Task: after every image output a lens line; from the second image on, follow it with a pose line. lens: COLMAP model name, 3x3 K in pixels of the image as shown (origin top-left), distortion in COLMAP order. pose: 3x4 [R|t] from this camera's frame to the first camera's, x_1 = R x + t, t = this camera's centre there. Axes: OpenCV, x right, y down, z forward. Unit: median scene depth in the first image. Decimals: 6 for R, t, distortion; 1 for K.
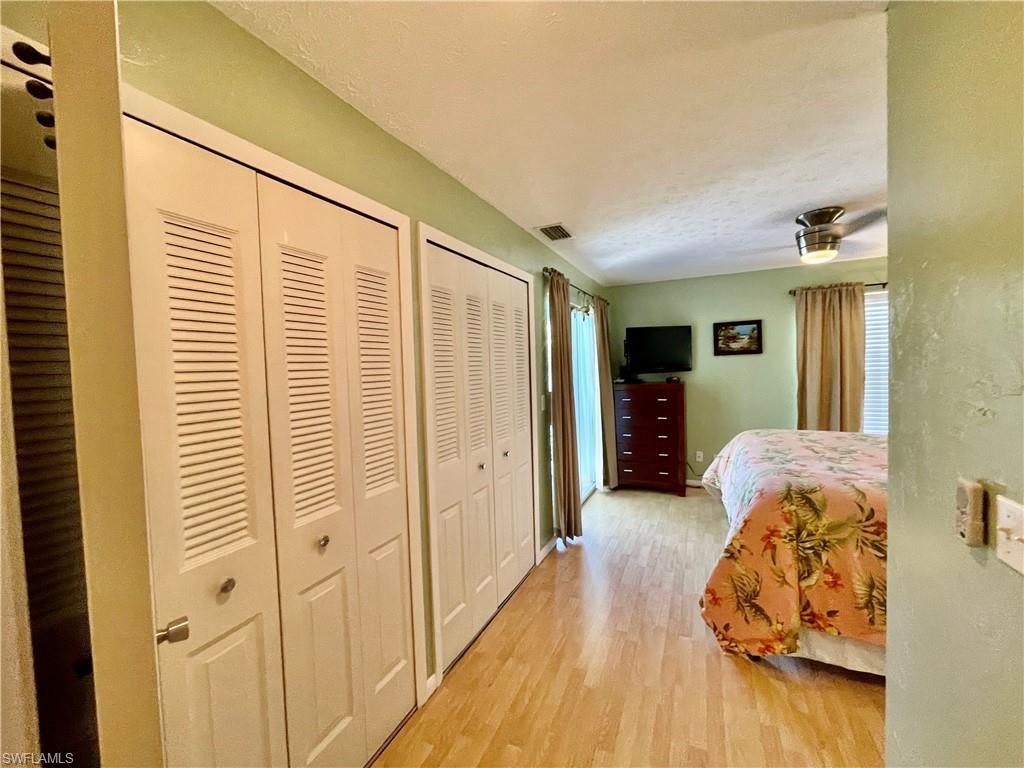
lens RADIAL K [[409.5, 0, 507.7], [0, 409.5, 382.0], [0, 0, 1]] dist [0.002206, 0.000065]
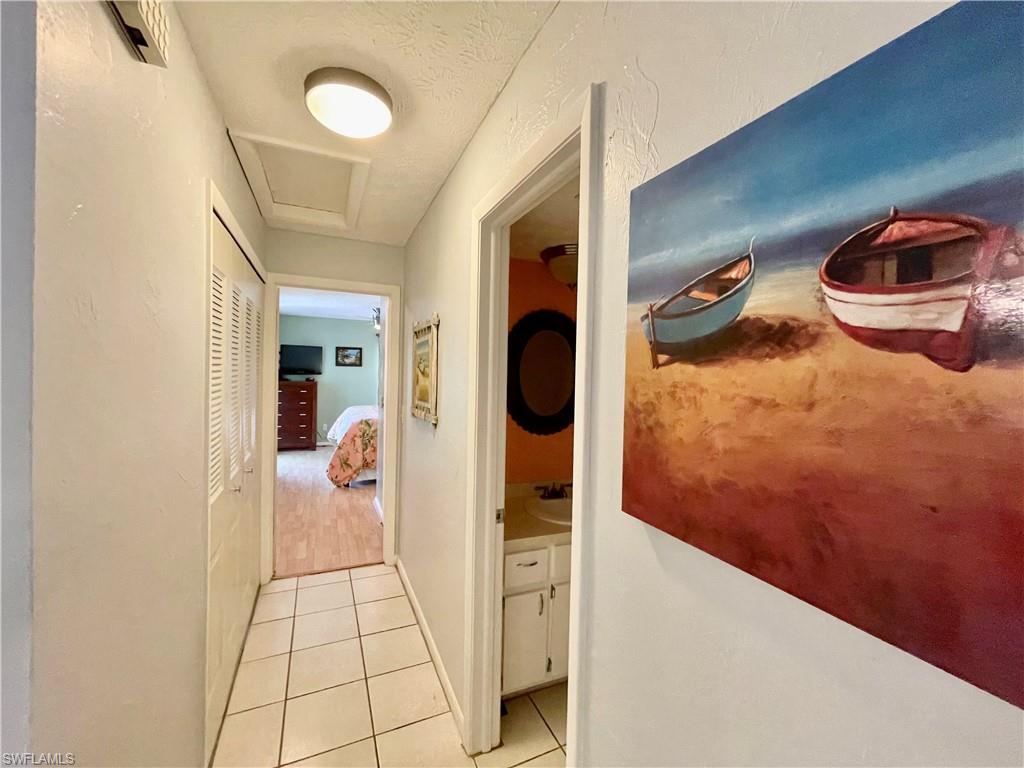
lens RADIAL K [[409.5, 0, 507.0], [0, 409.5, 380.3], [0, 0, 1]] dist [0.002206, 0.000065]
pose [[0.649254, 0.035069, 0.759762, -0.628324], [-0.018499, 0.999369, -0.030321, 0.064337], [-0.760346, 0.005631, 0.649493, -1.252336]]
